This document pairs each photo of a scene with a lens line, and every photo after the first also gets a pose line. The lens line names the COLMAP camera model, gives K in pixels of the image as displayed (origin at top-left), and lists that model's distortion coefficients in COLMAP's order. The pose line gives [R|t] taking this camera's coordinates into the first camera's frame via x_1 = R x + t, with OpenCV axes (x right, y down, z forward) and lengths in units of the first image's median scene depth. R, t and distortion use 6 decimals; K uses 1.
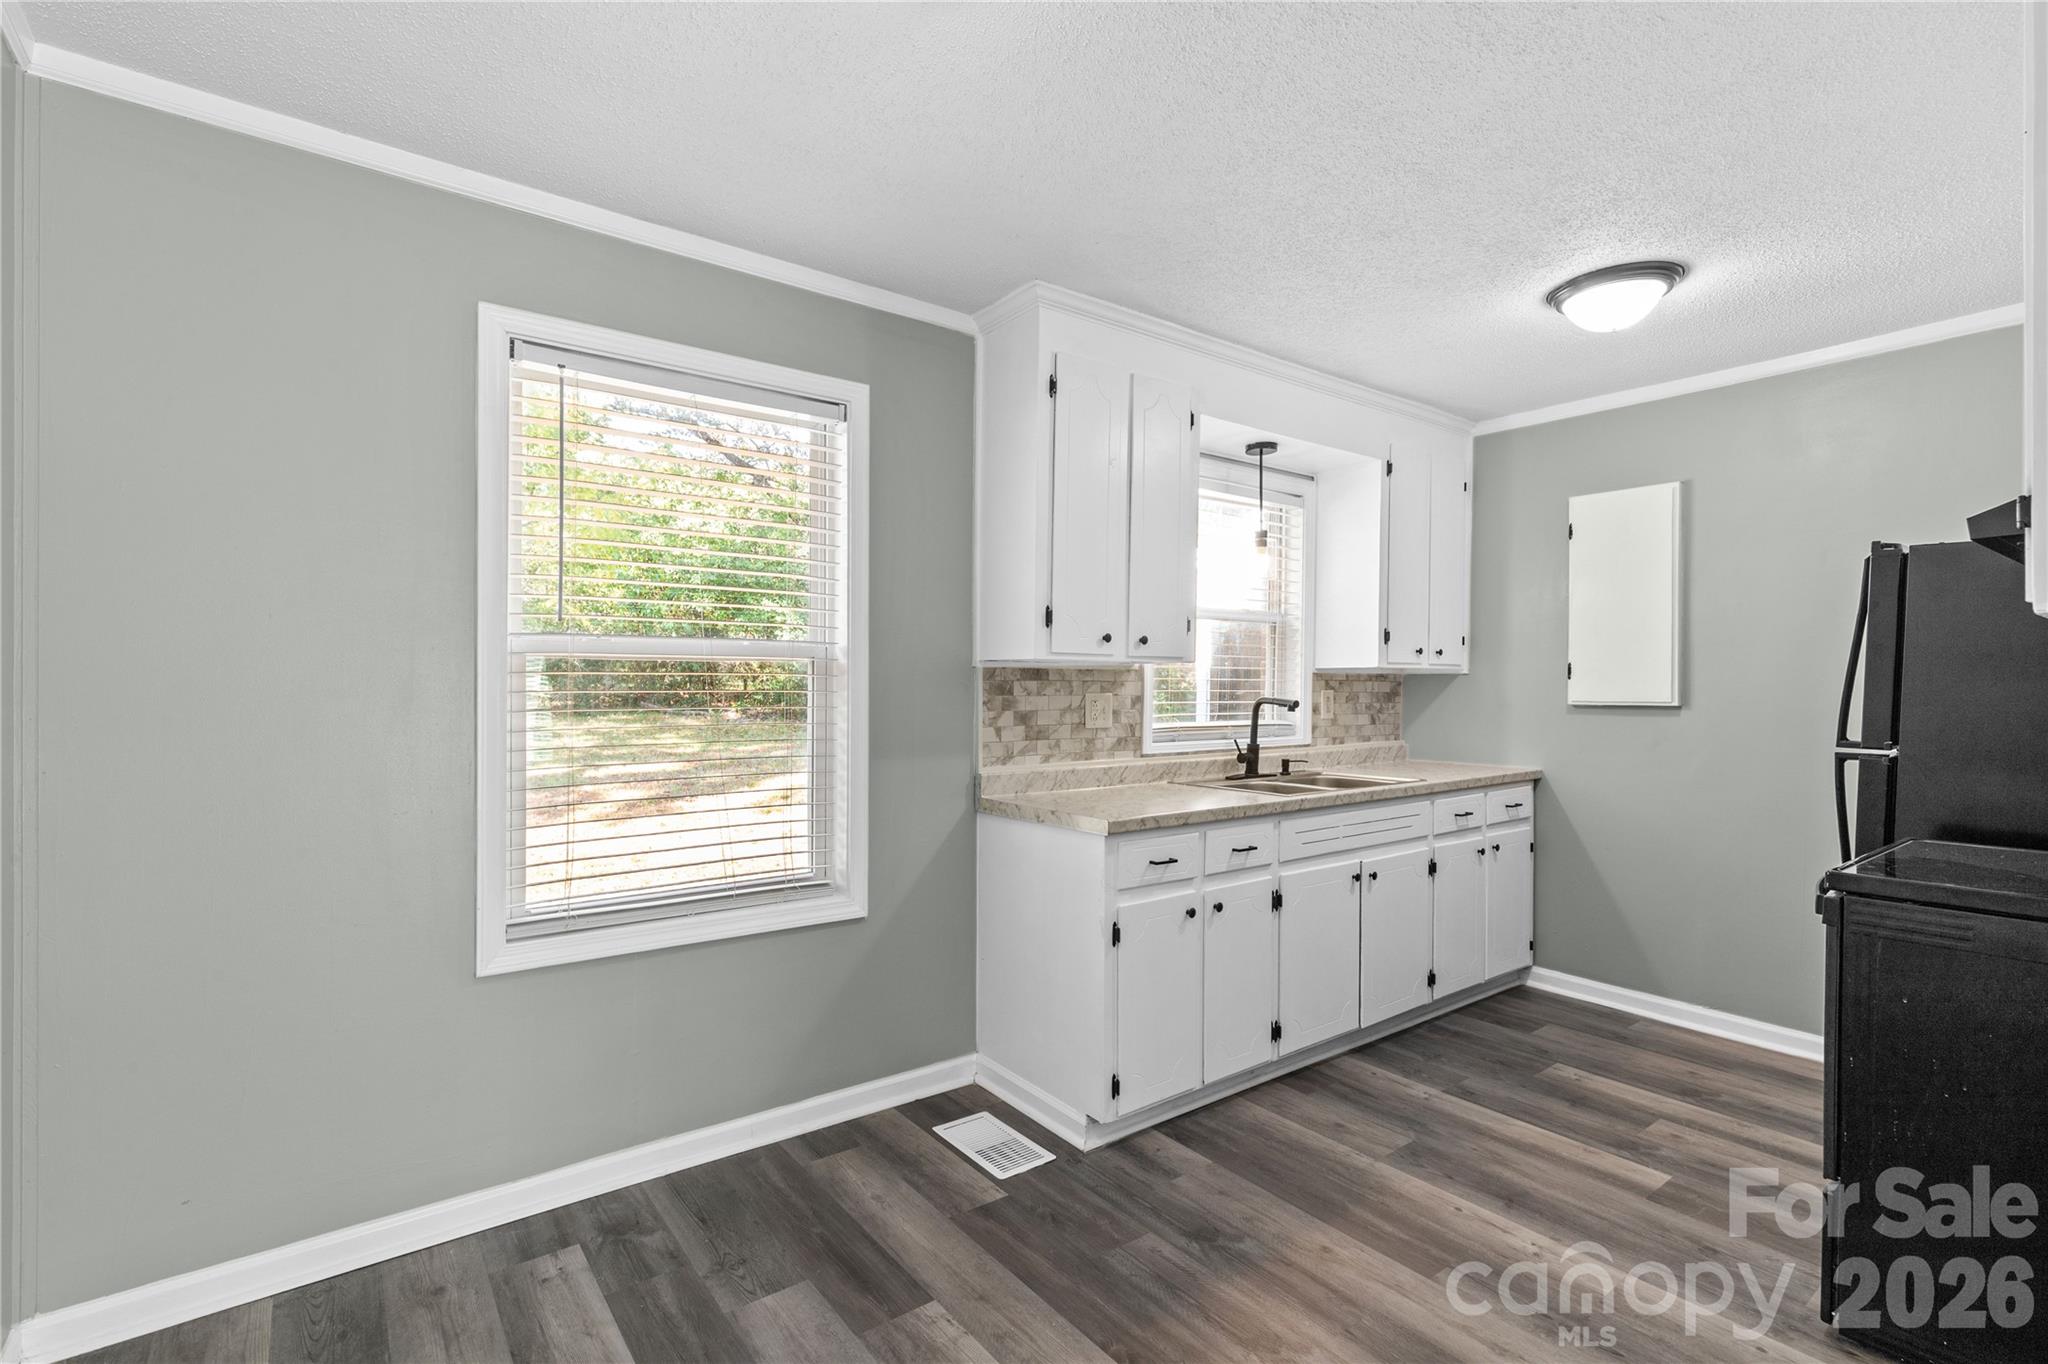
lens RADIAL K [[935.1, 0, 1025.5], [0, 935.1, 686.7], [0, 0, 1]] dist [0.003823, 0.001997]
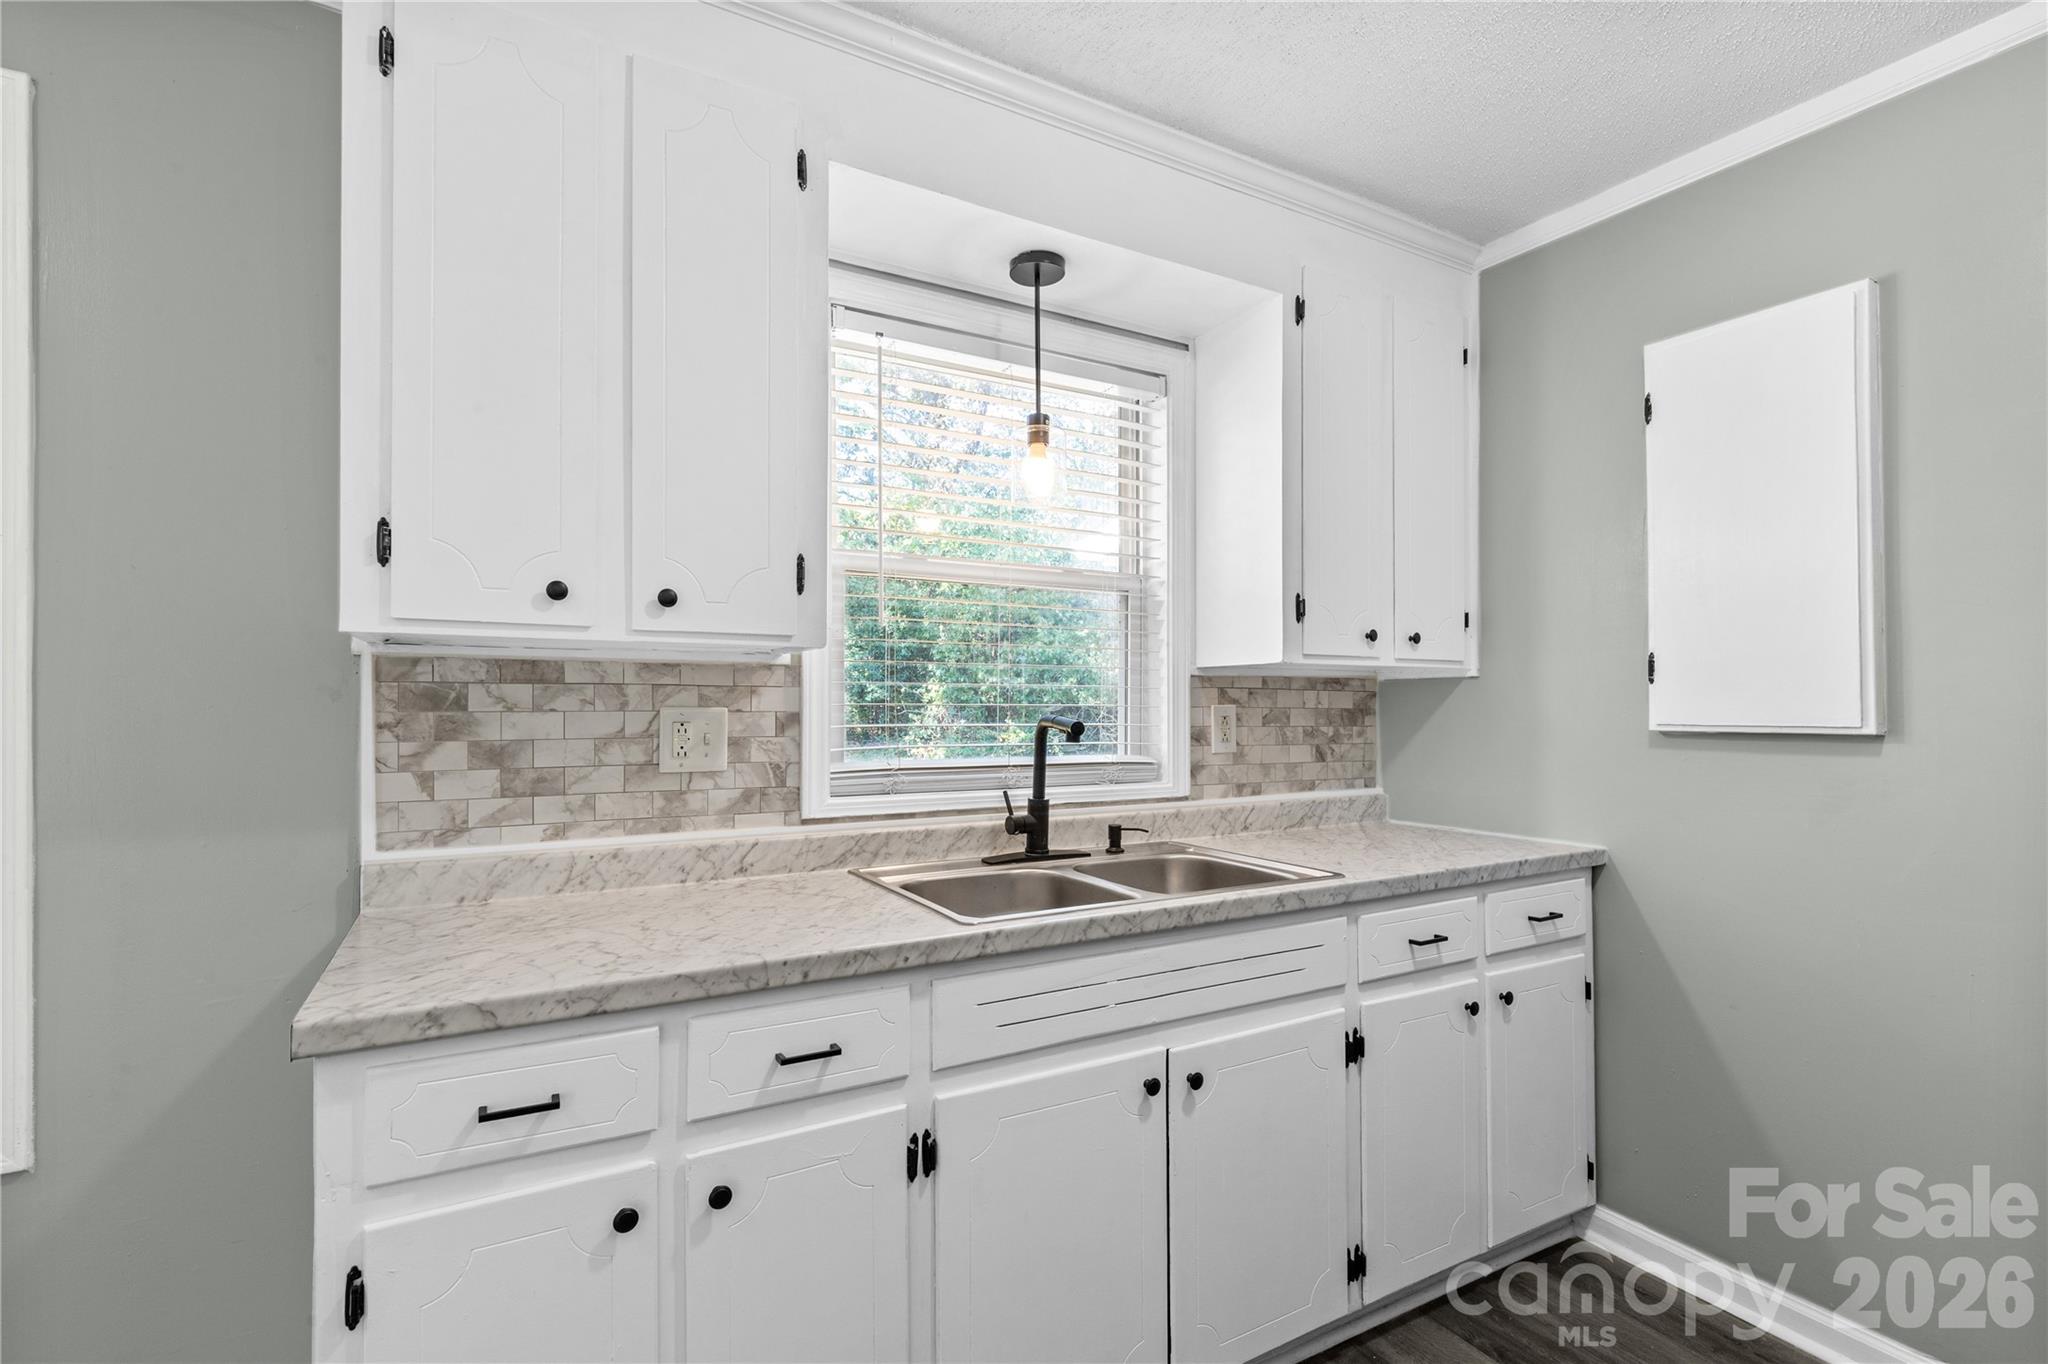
lens RADIAL K [[935.1, 0, 1033.8], [0, 935.1, 681.8], [0, 0, 1]] dist [0.003823, 0.001997]
pose [[0.991775, -0.002905, -0.127964, 0.313704], [-0.000369, 0.999673, -0.025554, 0.005183], [0.127996, 0.025391, 0.991450, 0.444084]]
